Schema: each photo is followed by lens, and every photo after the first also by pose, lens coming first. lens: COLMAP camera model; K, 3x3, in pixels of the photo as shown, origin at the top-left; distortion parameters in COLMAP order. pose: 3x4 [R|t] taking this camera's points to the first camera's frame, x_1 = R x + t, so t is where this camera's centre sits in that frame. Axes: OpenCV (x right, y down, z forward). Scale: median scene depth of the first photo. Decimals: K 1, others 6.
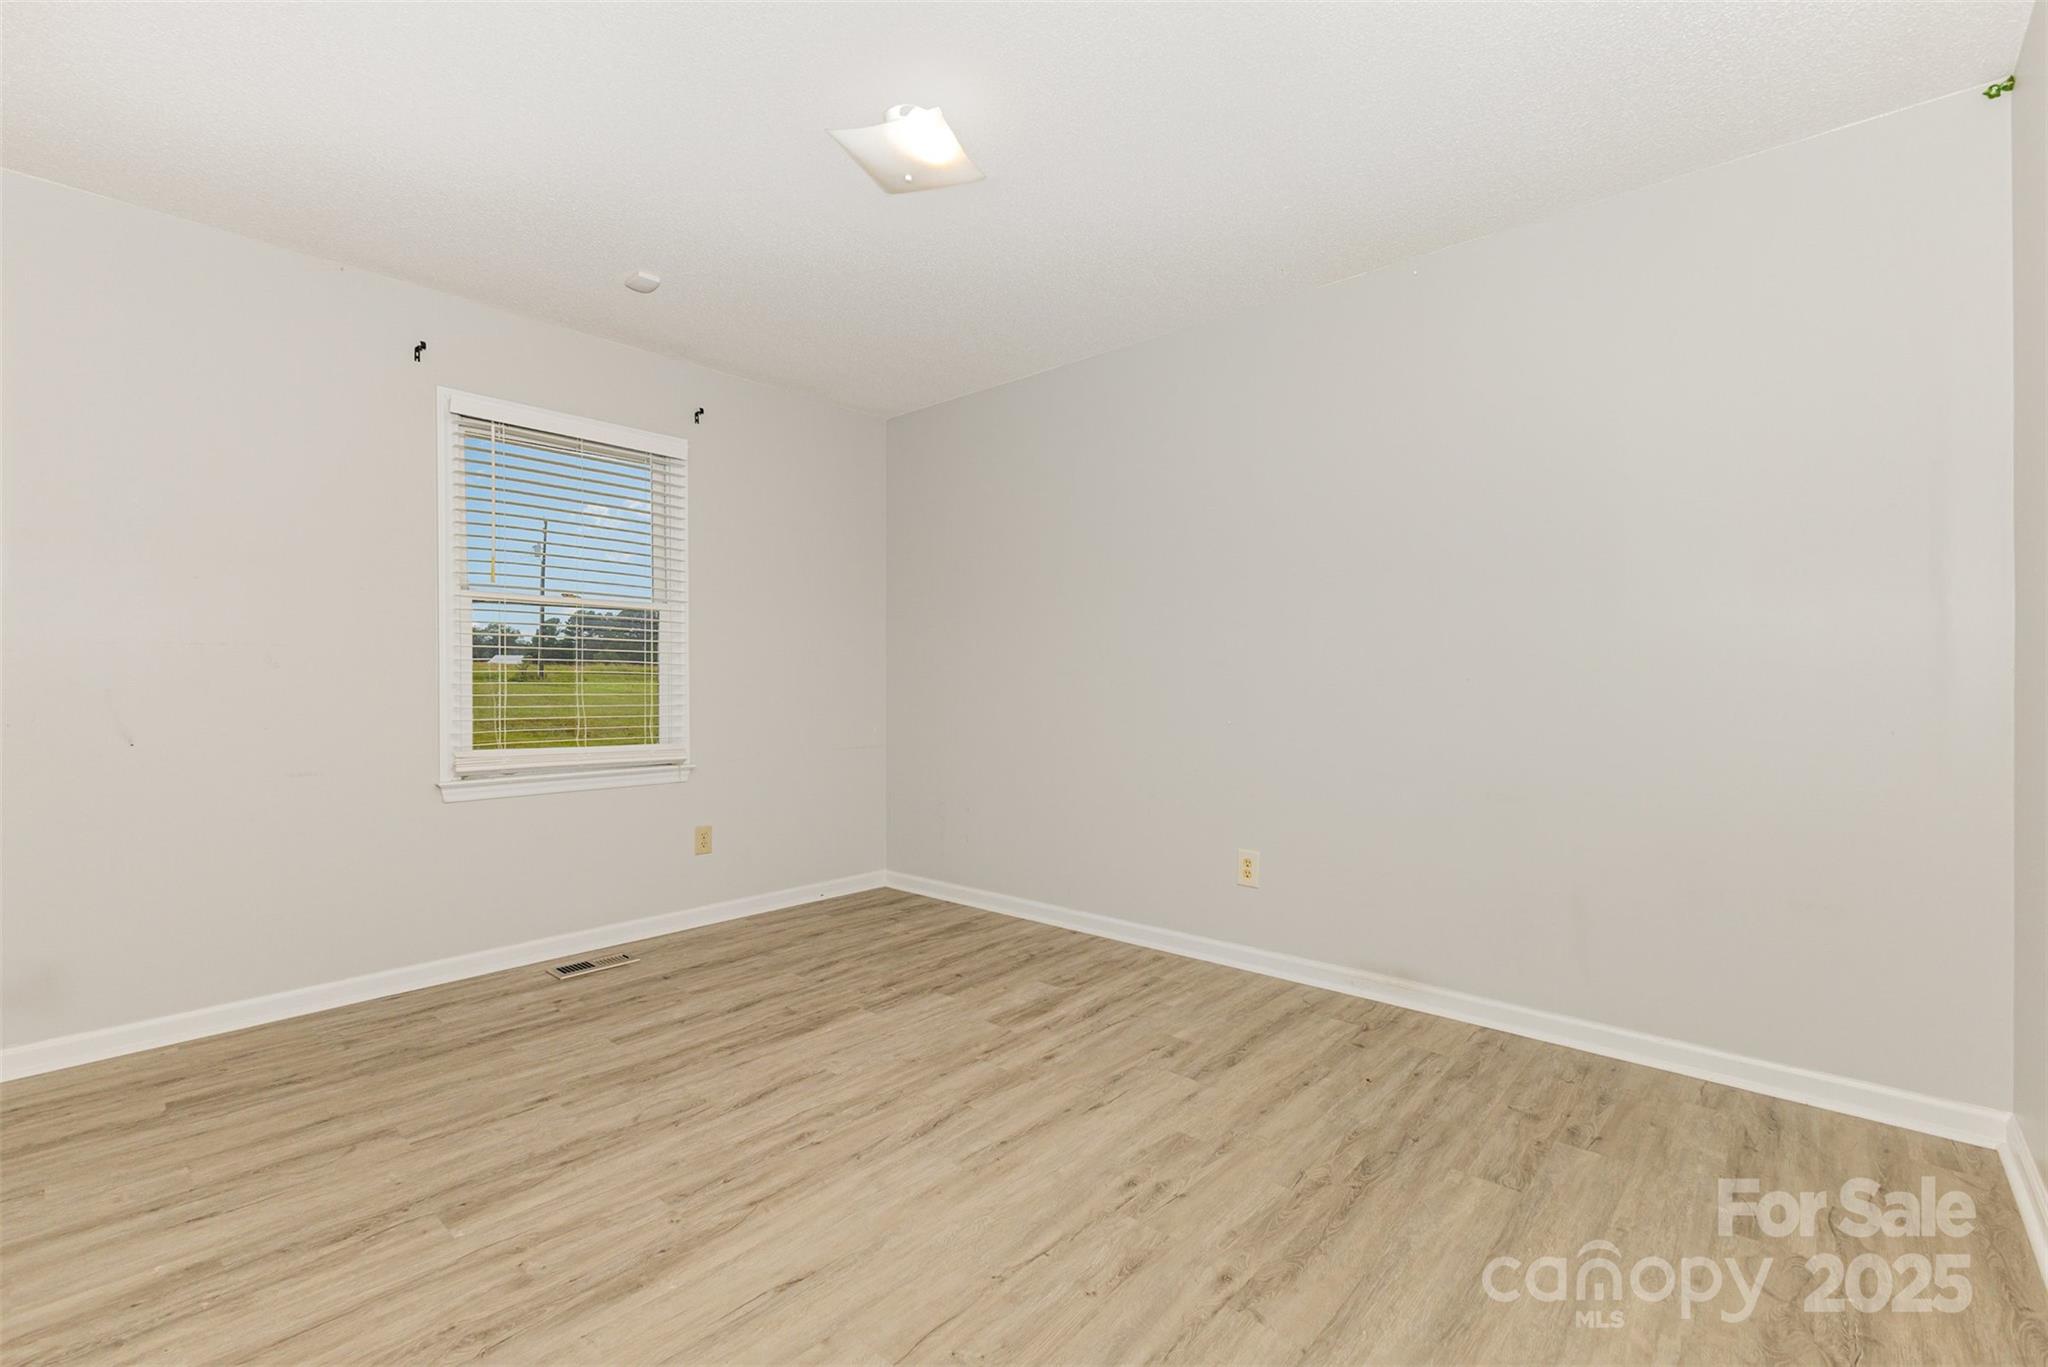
lens RADIAL K [[941.8, 0, 1020.9], [0, 941.8, 677.5], [0, 0, 1]] dist [0.003952, 0.000125]
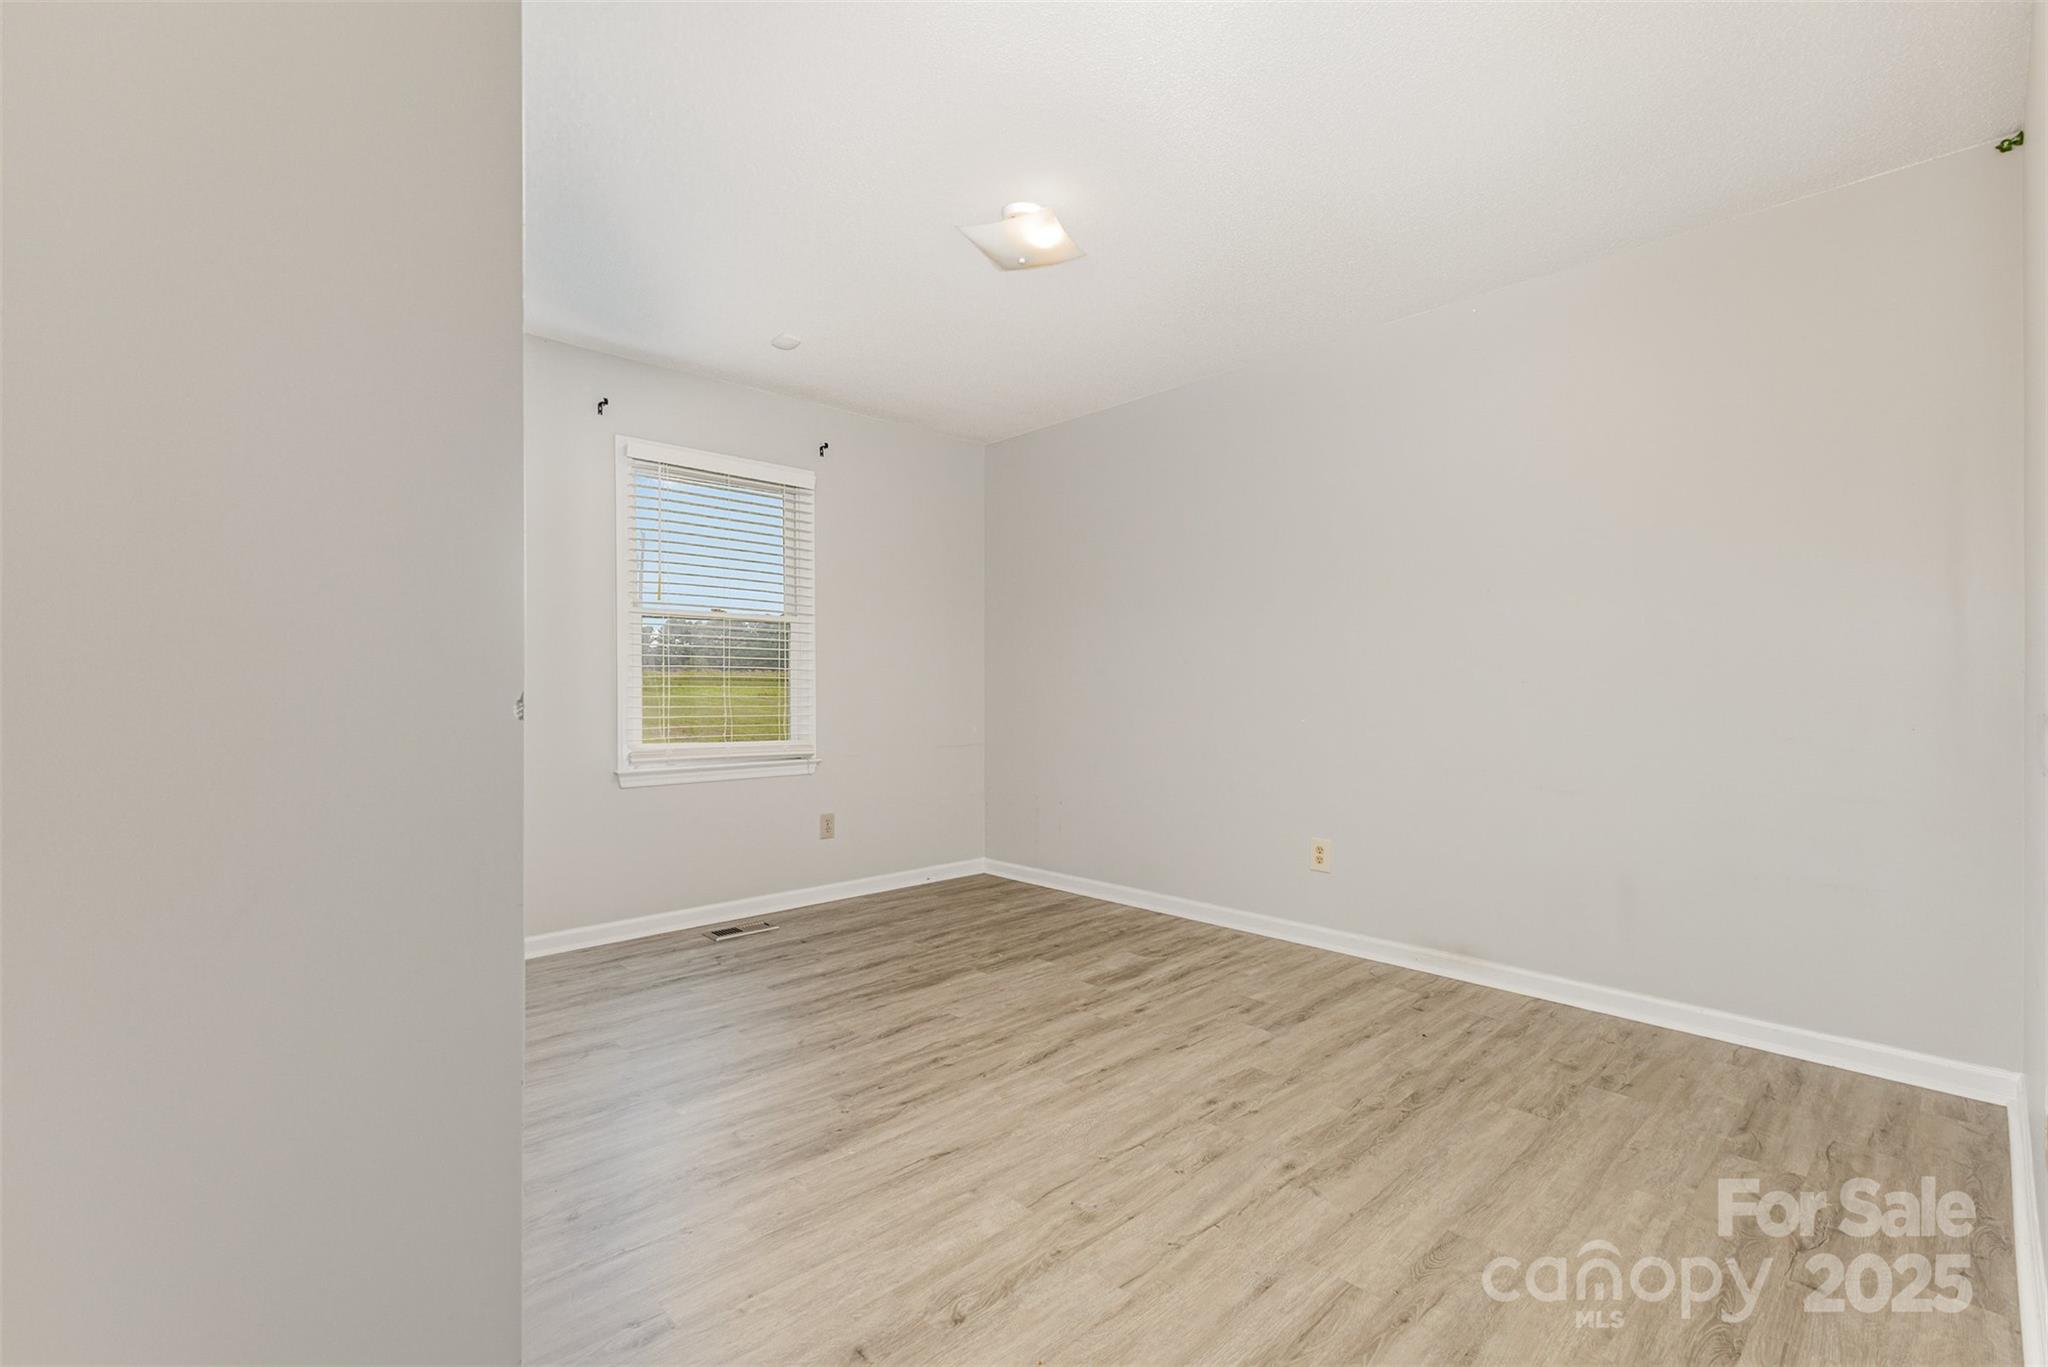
lens RADIAL K [[941.8, 0, 1025.4], [0, 941.8, 688.1], [0, 0, 1]] dist [0.003952, 0.000125]
pose [[0.996899, -0.001139, -0.078686, -0.021284], [0.001532, 0.999987, 0.004942, 0.004072], [0.078679, -0.005047, 0.996887, -0.181818]]
